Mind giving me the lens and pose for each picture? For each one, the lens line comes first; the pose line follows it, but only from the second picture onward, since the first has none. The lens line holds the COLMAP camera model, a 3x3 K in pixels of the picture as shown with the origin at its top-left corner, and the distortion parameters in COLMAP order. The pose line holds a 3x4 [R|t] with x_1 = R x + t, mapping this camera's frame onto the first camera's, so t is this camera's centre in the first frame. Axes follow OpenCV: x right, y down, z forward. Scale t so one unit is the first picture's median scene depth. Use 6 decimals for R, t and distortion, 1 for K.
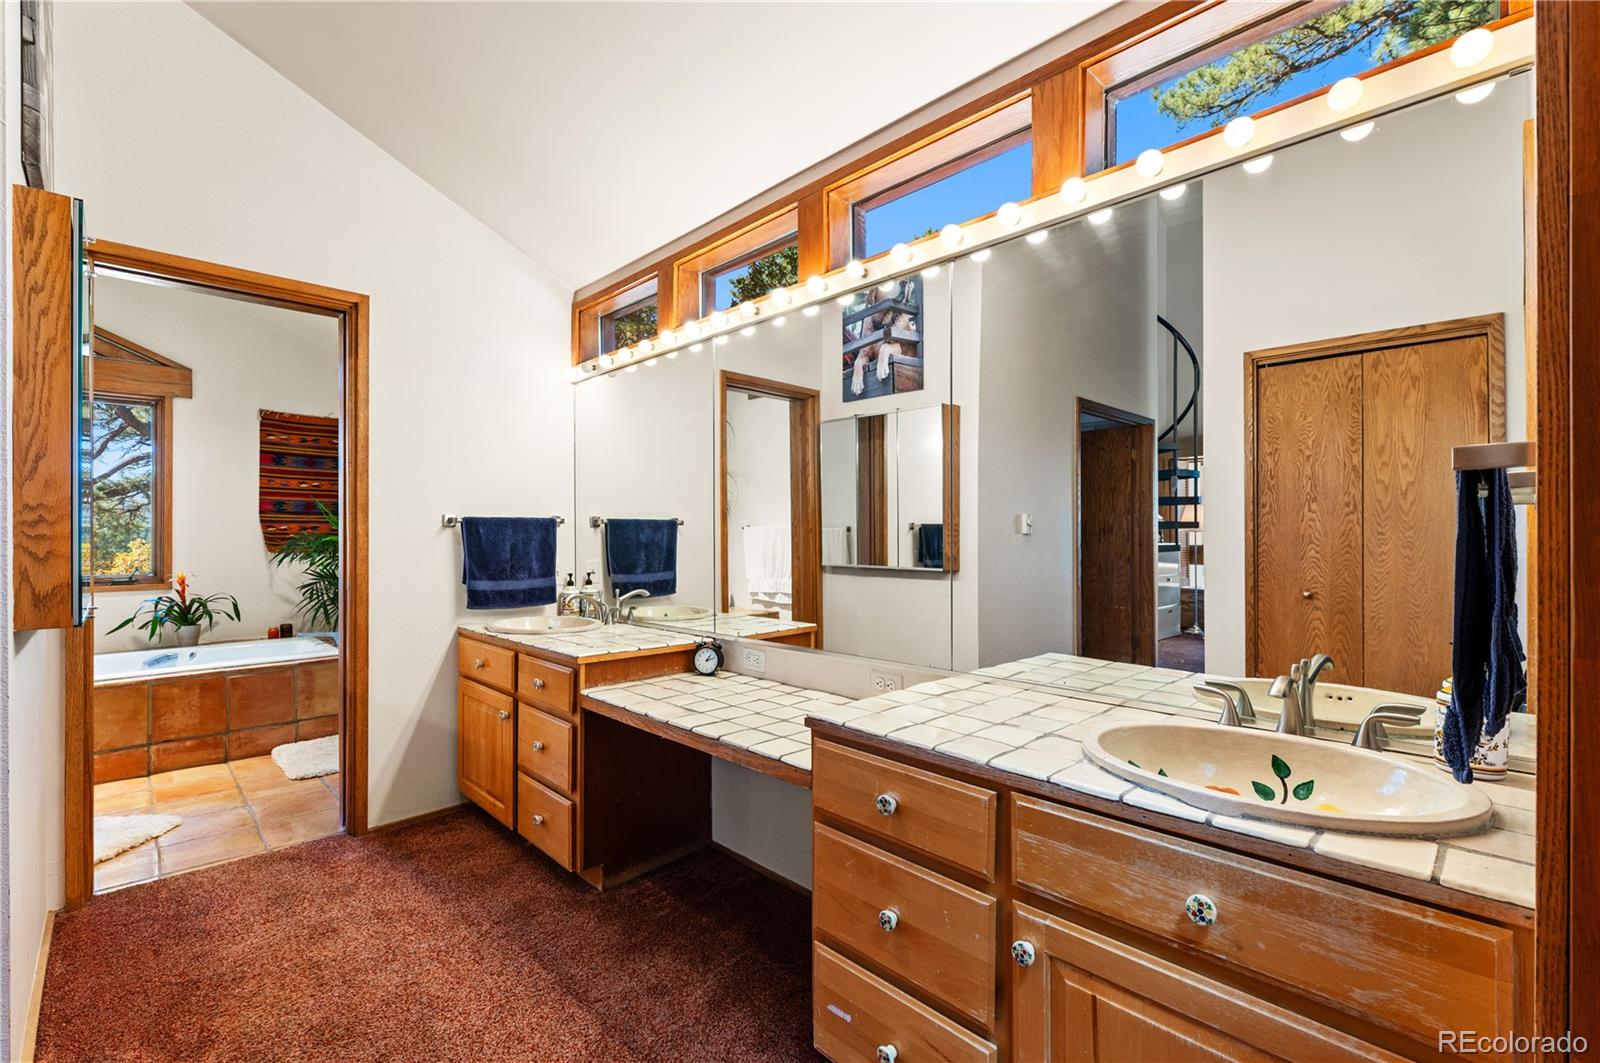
lens RADIAL K [[698.1, 0, 800.0], [0, 698.1, 531.5], [0, 0, 1]] dist [0.001908, -0.000307]
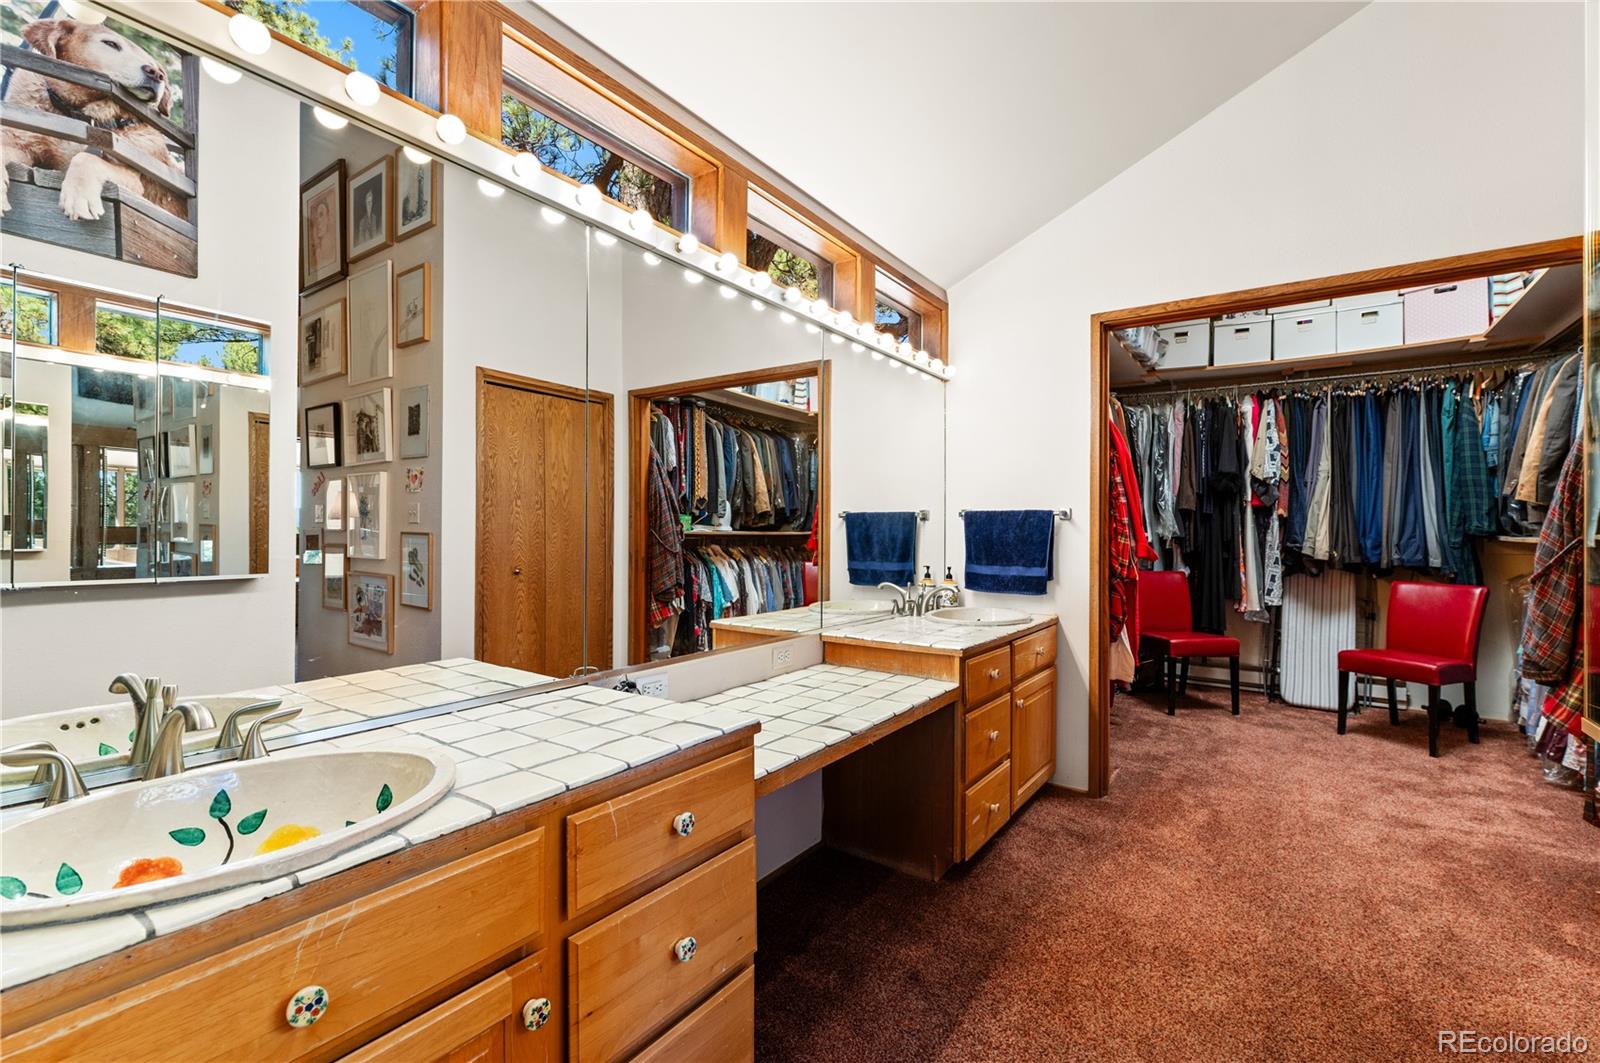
lens RADIAL K [[698.1, 0, 800.0], [0, 698.1, 531.5], [0, 0, 1]] dist [0.001908, -0.000307]
pose [[-0.188356, -0.004758, 0.982089, -0.617225], [-0.015430, 0.999879, 0.001884, 0.006708], [-0.981980, -0.014799, -0.188407, 0.712893]]
